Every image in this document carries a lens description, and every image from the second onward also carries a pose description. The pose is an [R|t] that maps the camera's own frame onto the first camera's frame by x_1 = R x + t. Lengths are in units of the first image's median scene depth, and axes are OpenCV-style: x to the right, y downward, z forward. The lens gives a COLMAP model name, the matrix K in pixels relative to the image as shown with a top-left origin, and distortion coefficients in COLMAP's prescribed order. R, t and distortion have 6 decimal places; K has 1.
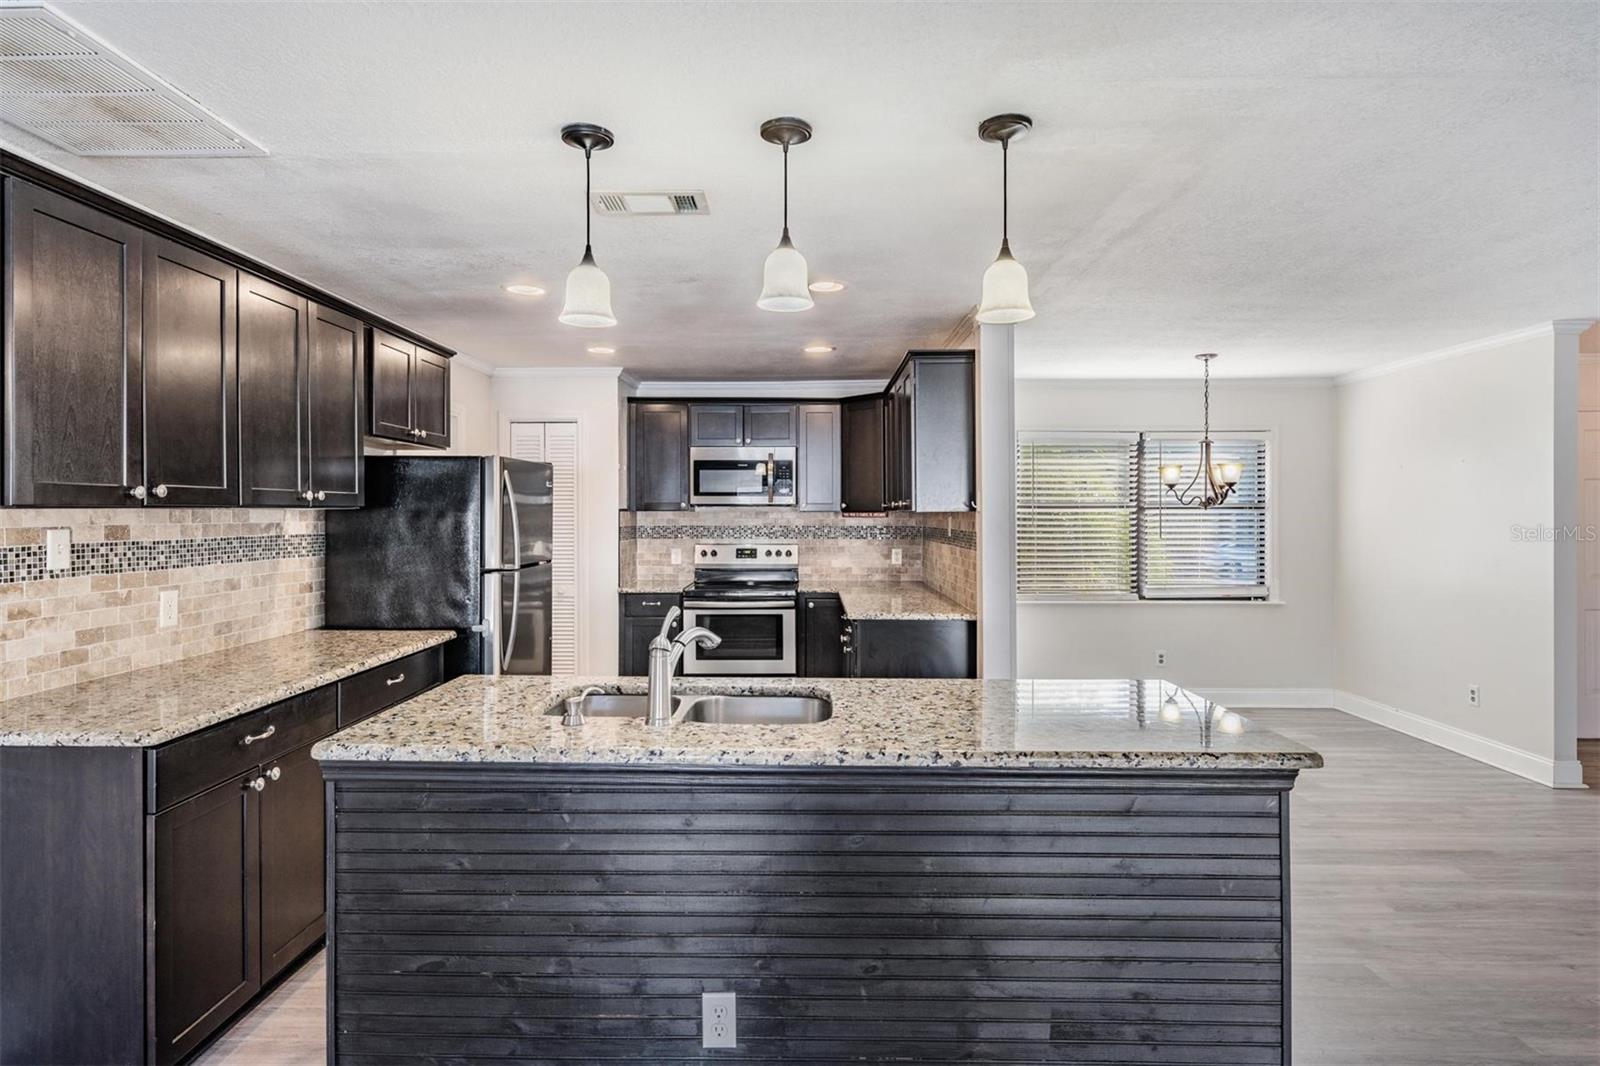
lens RADIAL K [[850.7, 0, 788.3], [0, 850.7, 515.6], [0, 0, 1]] dist [0.002717, -0.000008]
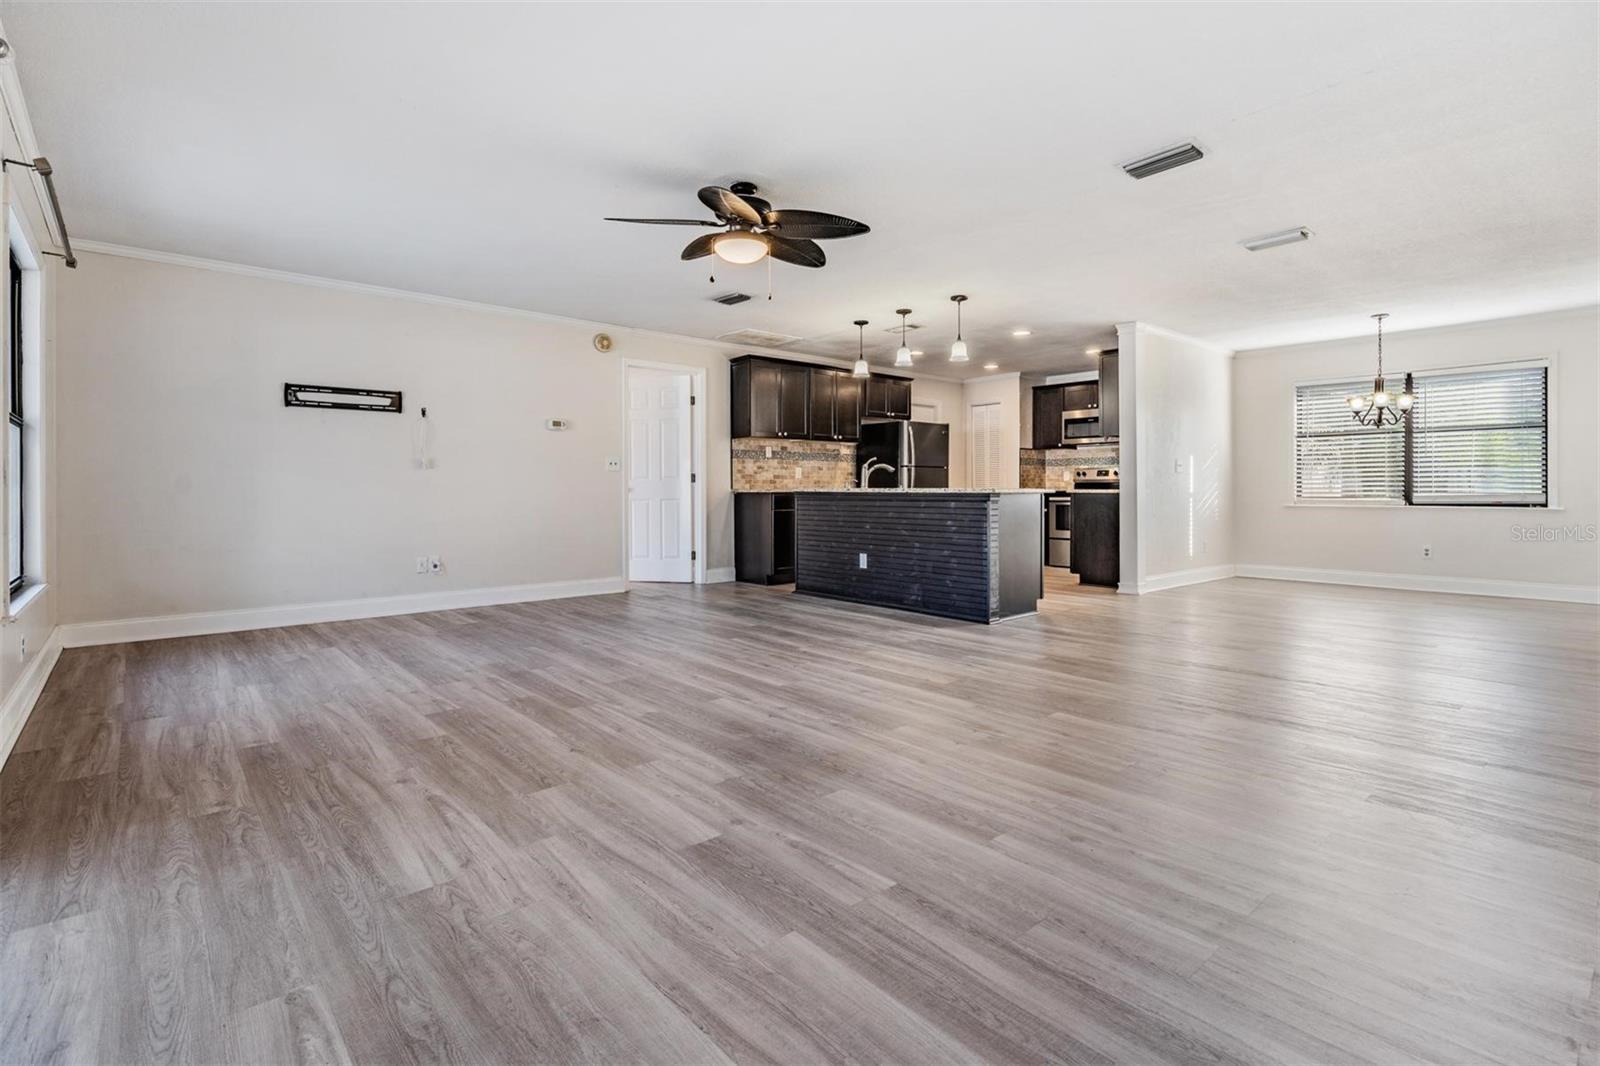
lens RADIAL K [[755.0, 0, 798.0], [0, 755.0, 492.4], [0, 0, 1]] dist [0.000177, 0.000090]
pose [[0.669077, 0.002114, -0.743190, 1.100893], [-0.003482, 0.999994, -0.000291, 0.143376], [0.743185, 0.002783, 0.669080, -0.726725]]
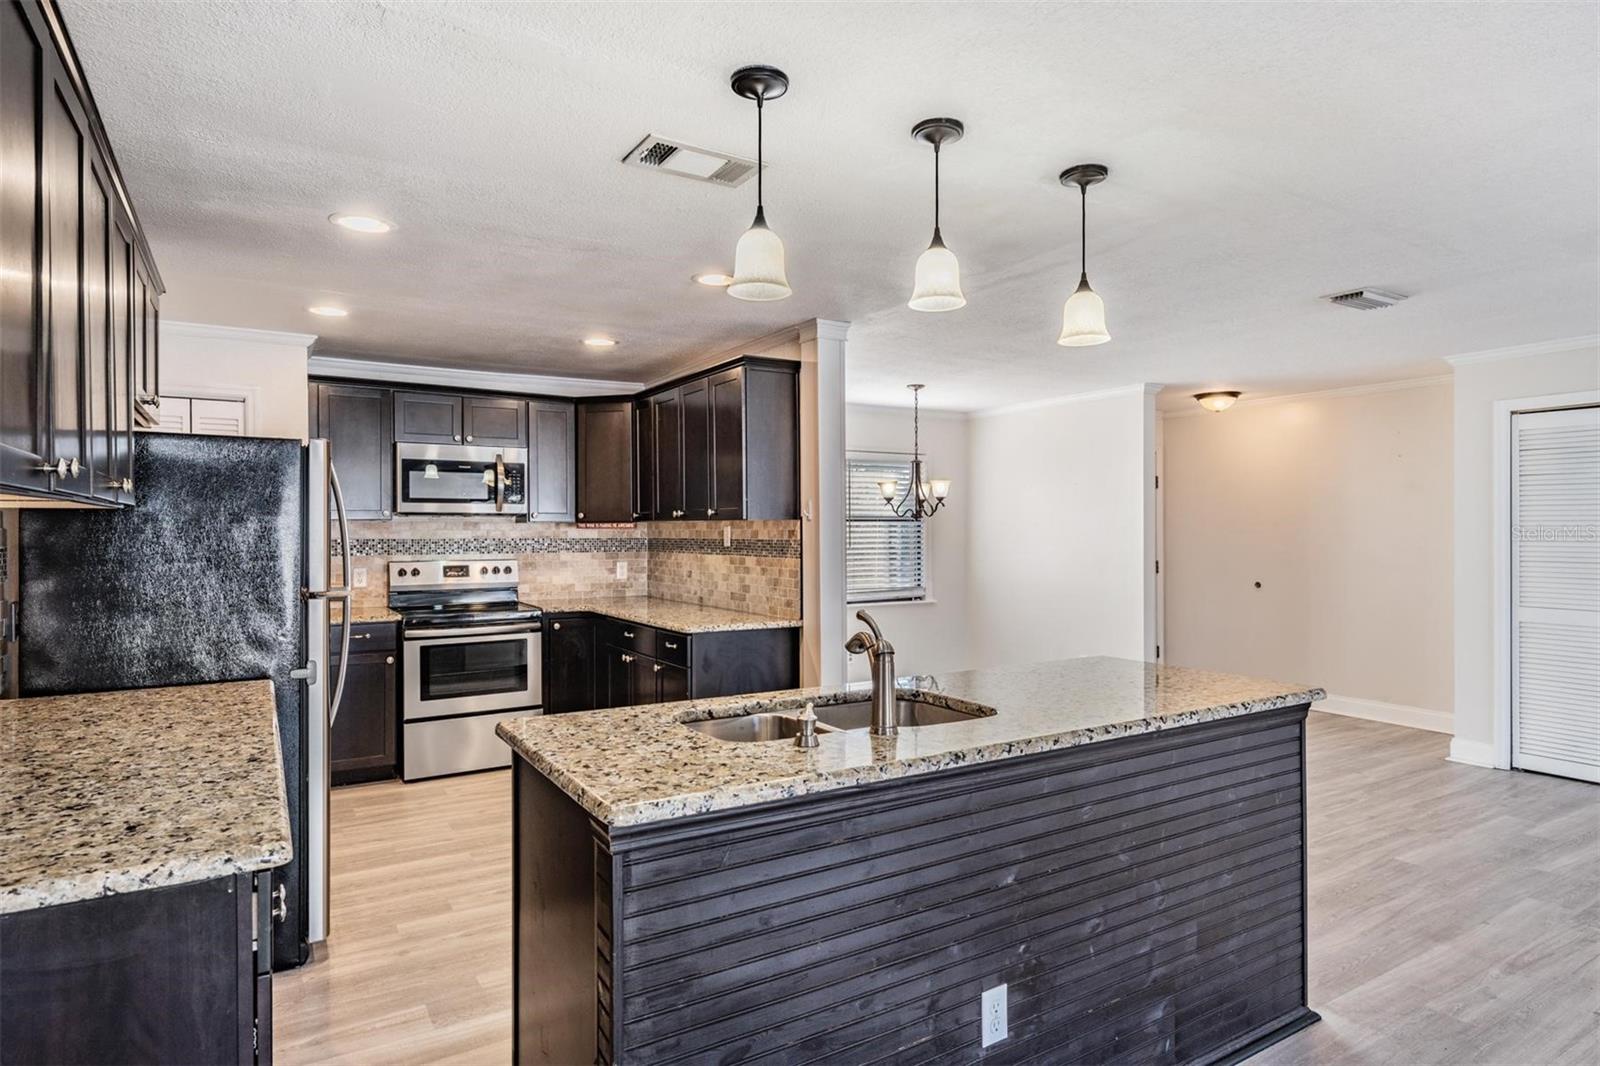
lens RADIAL K [[889.0, 0, 795.4], [0, 889.0, 531.5], [0, 0, 1]] dist [0.002712, 0.000009]
pose [[0.840792, -0.002357, 0.541353, -0.417181], [0.003826, 0.999991, -0.001589, 0.012459], [-0.541345, 0.003407, 0.840794, 0.122198]]
